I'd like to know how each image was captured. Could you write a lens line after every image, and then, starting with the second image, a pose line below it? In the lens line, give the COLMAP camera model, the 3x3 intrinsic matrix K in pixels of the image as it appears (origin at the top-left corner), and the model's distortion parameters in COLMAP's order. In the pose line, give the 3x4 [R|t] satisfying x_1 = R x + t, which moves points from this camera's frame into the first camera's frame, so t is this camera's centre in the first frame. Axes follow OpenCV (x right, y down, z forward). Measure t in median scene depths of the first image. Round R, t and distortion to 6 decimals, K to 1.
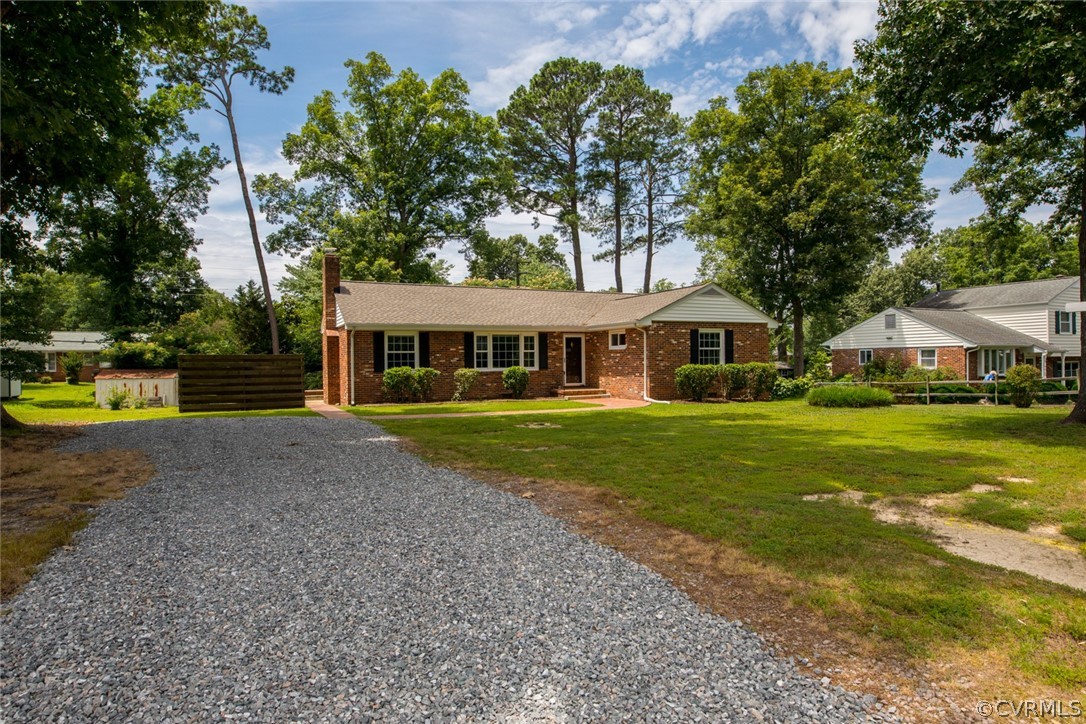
lens RADIAL K [[624.7, 0, 543.0], [0, 624.7, 362.0], [0, 0, 1]] dist [-0.020155, -0.001250]
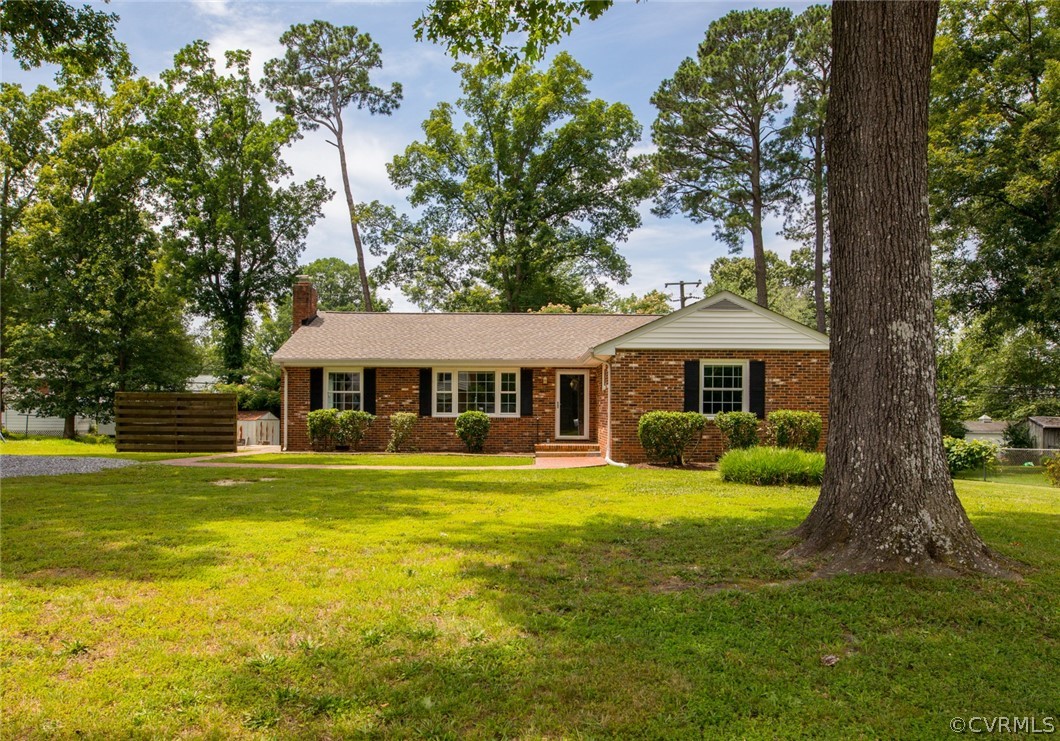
lens RADIAL K [[737.5, 0, 527.6], [0, 737.5, 405.2], [0, 0, 1]] dist [-0.023964, -0.001621]
pose [[0.906672, 0.011975, -0.421666, 0.255291], [-0.015952, 0.999855, -0.005904, 0.002338], [0.421534, 0.012080, 0.906732, 0.119304]]
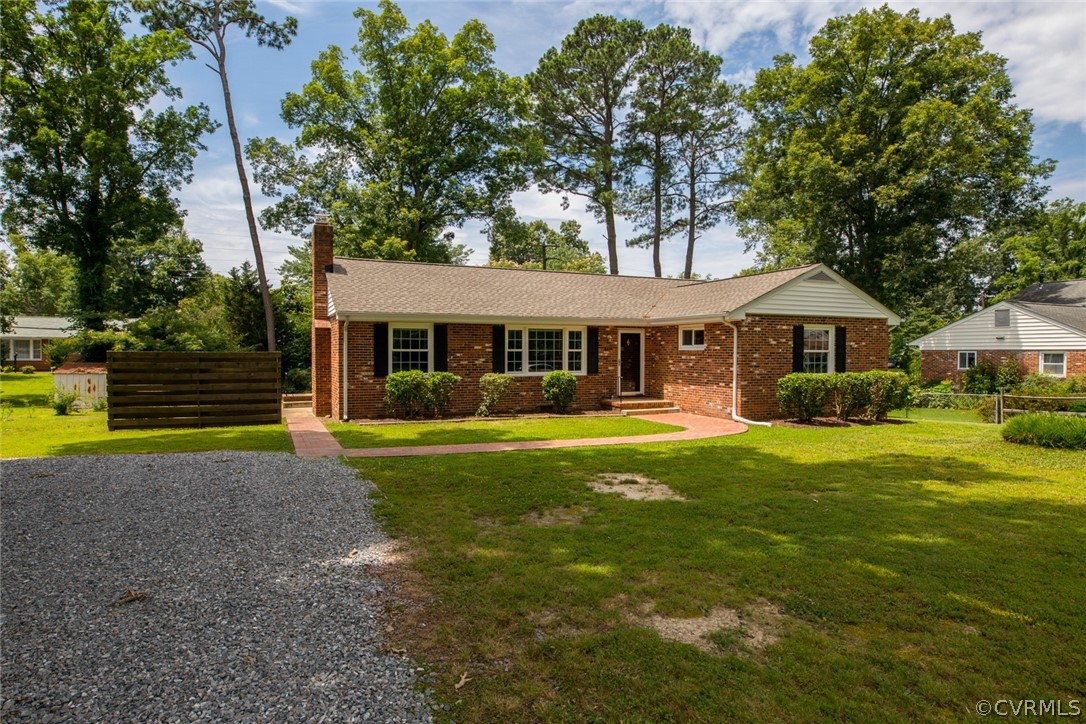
lens RADIAL K [[624.7, 0, 543.0], [0, 624.7, 362.0], [0, 0, 1]] dist [-0.020155, -0.001250]
pose [[0.999597, 0.014799, -0.024239, -0.028330], [-0.014438, 0.999783, 0.015023, -0.009320], [0.024456, -0.014667, 0.999593, 0.146734]]
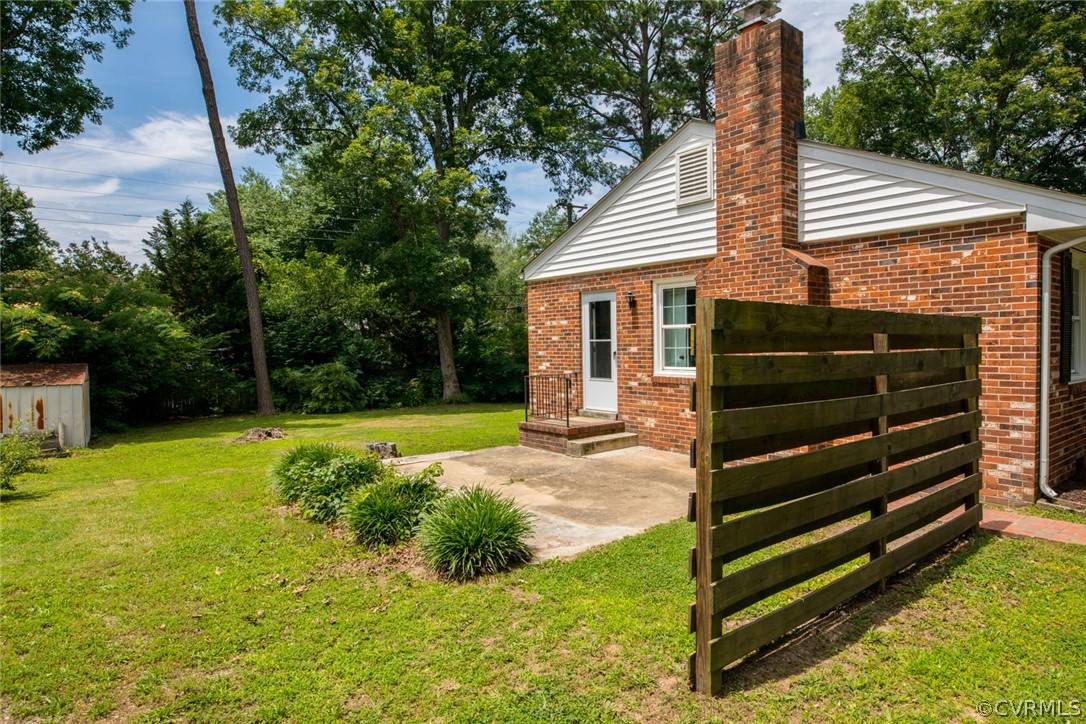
lens RADIAL K [[624.7, 0, 543.0], [0, 624.7, 362.0], [0, 0, 1]] dist [-0.020155, -0.001250]
pose [[0.972467, -0.006049, 0.232964, -0.345928], [0.000682, 0.999733, 0.023113, -0.000039], [-0.233042, -0.022318, 0.972211, 0.454075]]
